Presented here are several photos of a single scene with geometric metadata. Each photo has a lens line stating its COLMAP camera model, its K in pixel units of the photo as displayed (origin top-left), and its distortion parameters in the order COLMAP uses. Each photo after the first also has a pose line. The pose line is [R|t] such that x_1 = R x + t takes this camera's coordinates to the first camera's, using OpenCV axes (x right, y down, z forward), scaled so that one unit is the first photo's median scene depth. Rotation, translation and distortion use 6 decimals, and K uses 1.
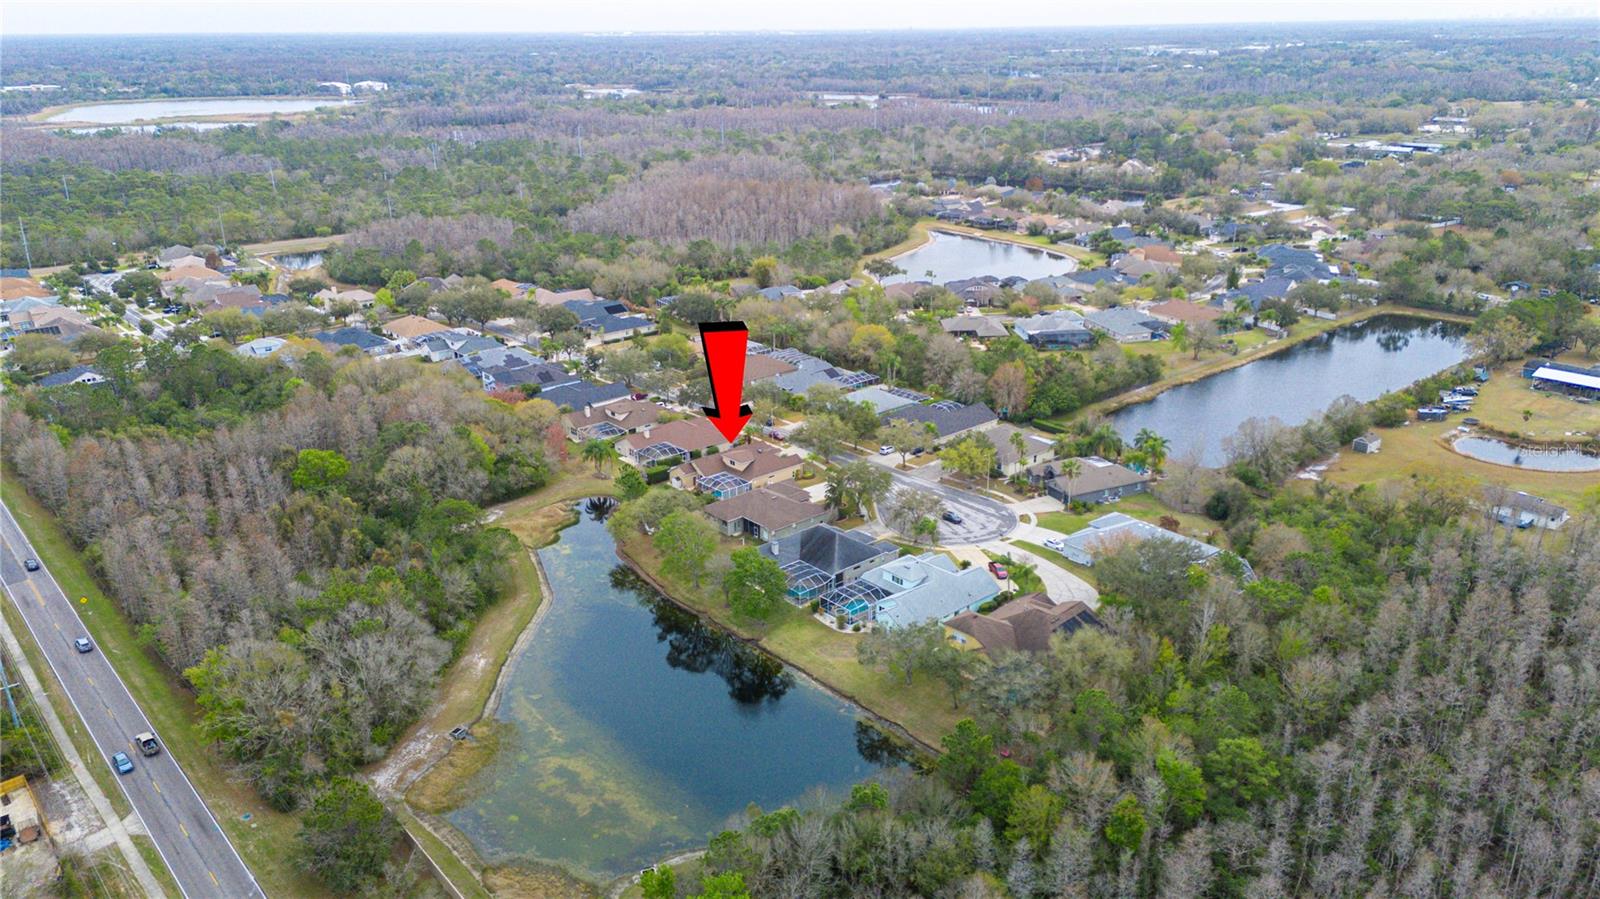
lens RADIAL K [[1168.0, 0, 800.0], [0, 1168.0, 449.5], [0, 0, 1]] dist [0.113901, -0.154145]
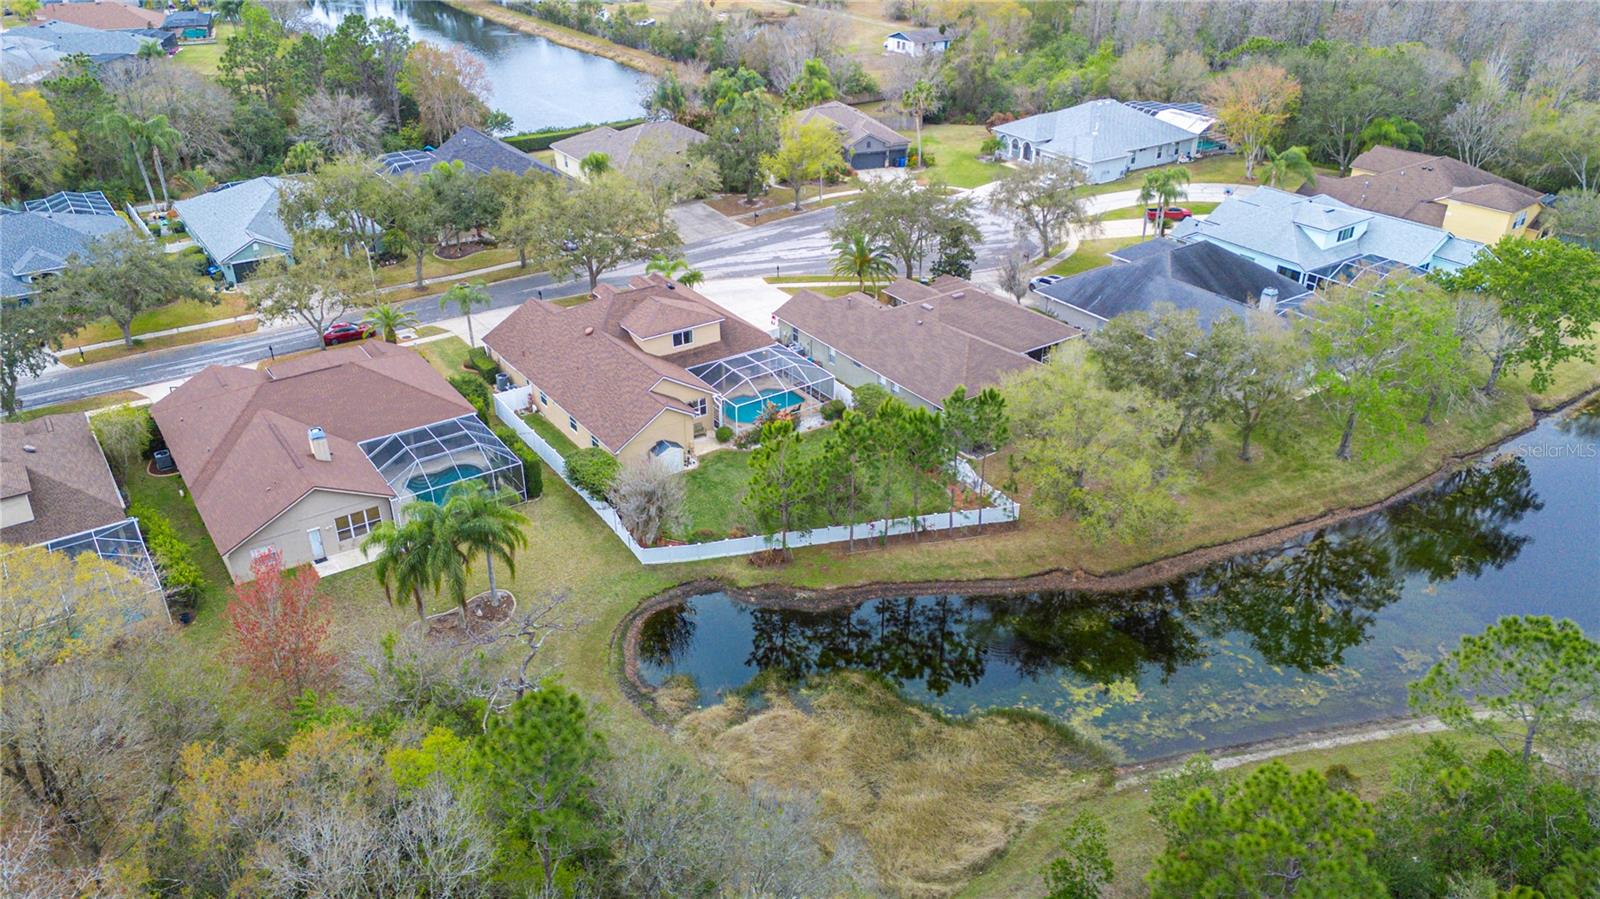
lens RADIAL K [[1174.6, 0, 800.0], [0, 1174.6, 449.5], [0, 0, 1]] dist [0.086627, -0.089220]
pose [[0.107357, -0.467699, 0.877344, -0.384365], [0.327277, 0.849887, 0.413015, -0.096672], [-0.938810, 0.242795, 0.244308, 0.873036]]
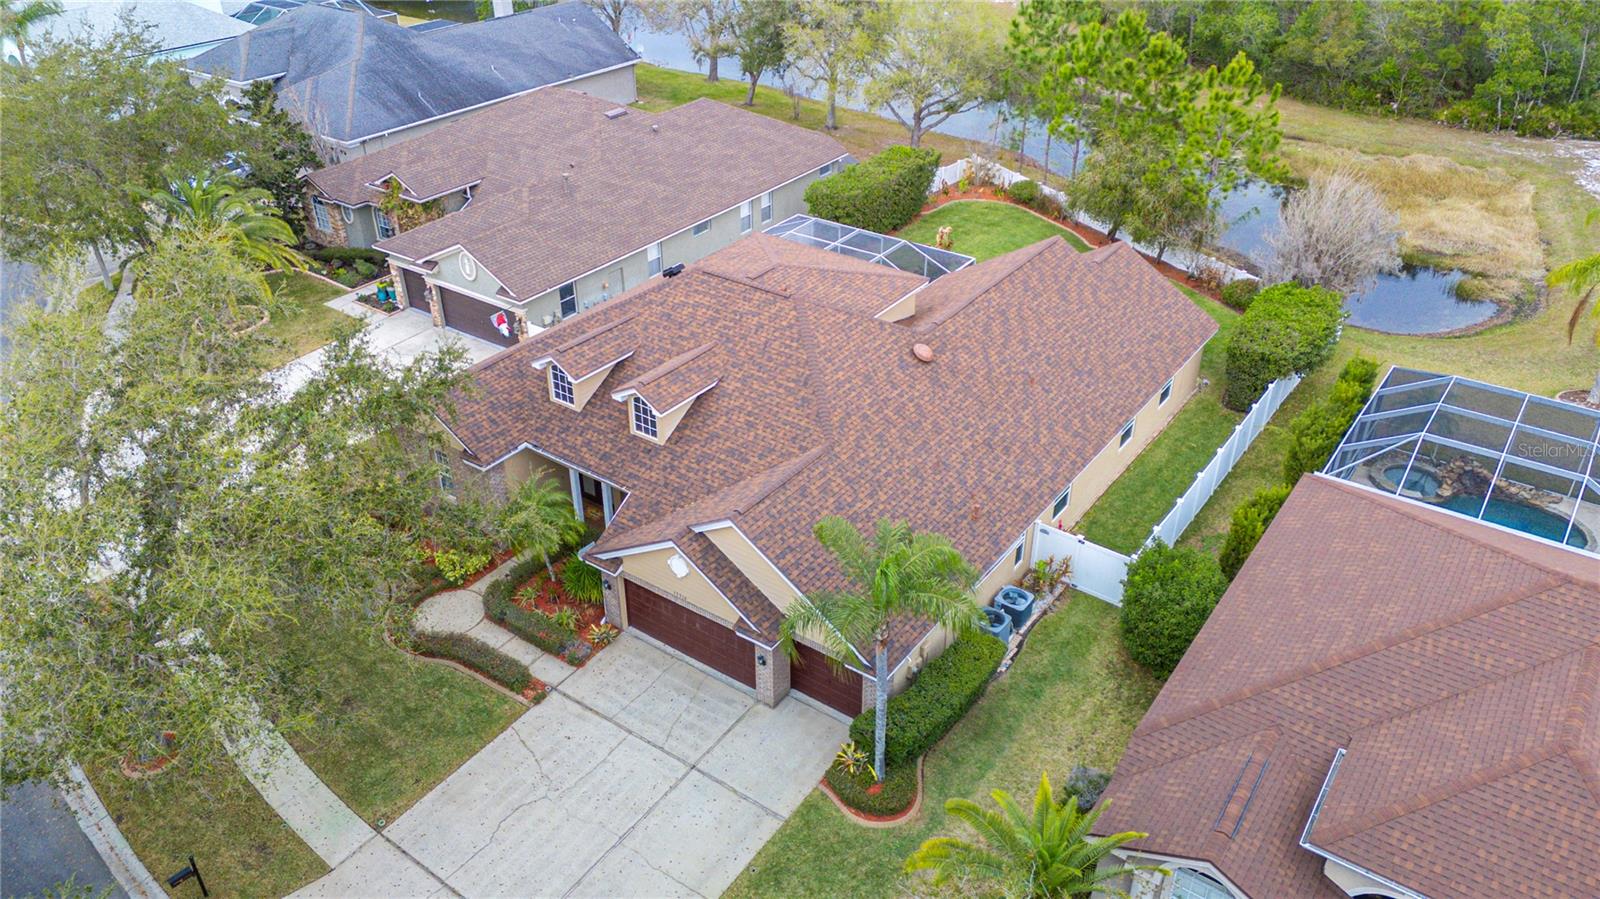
lens RADIAL K [[1174.6, 0, 800.0], [0, 1174.6, 449.5], [0, 0, 1]] dist [0.086627, -0.089220]
pose [[-0.972911, 0.126877, -0.193253, -0.019448], [-0.070346, 0.633819, 0.770276, -0.100576], [0.220218, 0.763004, -0.607724, 1.101896]]
